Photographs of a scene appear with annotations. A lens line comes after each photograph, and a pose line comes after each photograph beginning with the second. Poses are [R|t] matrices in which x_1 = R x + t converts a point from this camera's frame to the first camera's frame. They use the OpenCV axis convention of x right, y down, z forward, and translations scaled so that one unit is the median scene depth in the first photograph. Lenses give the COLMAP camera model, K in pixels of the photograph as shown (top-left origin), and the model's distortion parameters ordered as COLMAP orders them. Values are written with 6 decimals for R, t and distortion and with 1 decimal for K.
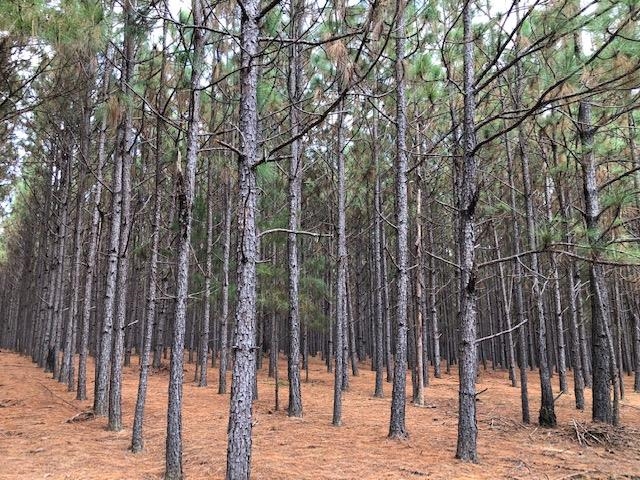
lens RADIAL K [[540.0, 0, 319.1], [0, 540.0, 240.6], [0, 0, 1]] dist [0.037494, -0.020834]
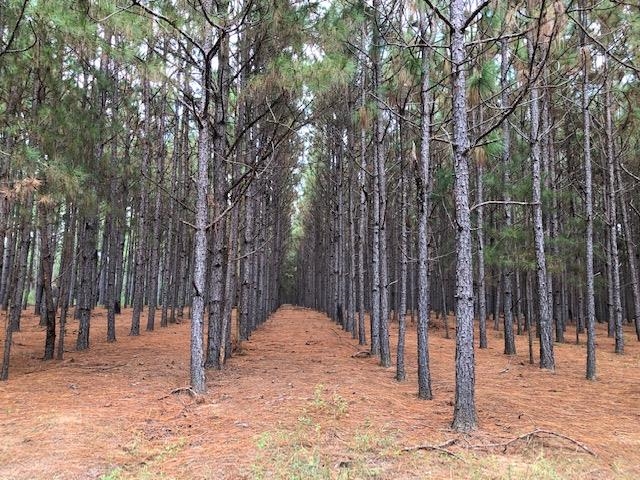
lens RADIAL K [[540.0, 0, 320.4], [0, 540.0, 239.0], [0, 0, 1]] dist [0.037494, -0.020834]
pose [[0.881487, -0.048070, -0.469755, 0.082841], [0.076897, 0.996139, 0.042360, -0.009560], [0.465905, -0.073463, 0.881780, -0.136415]]
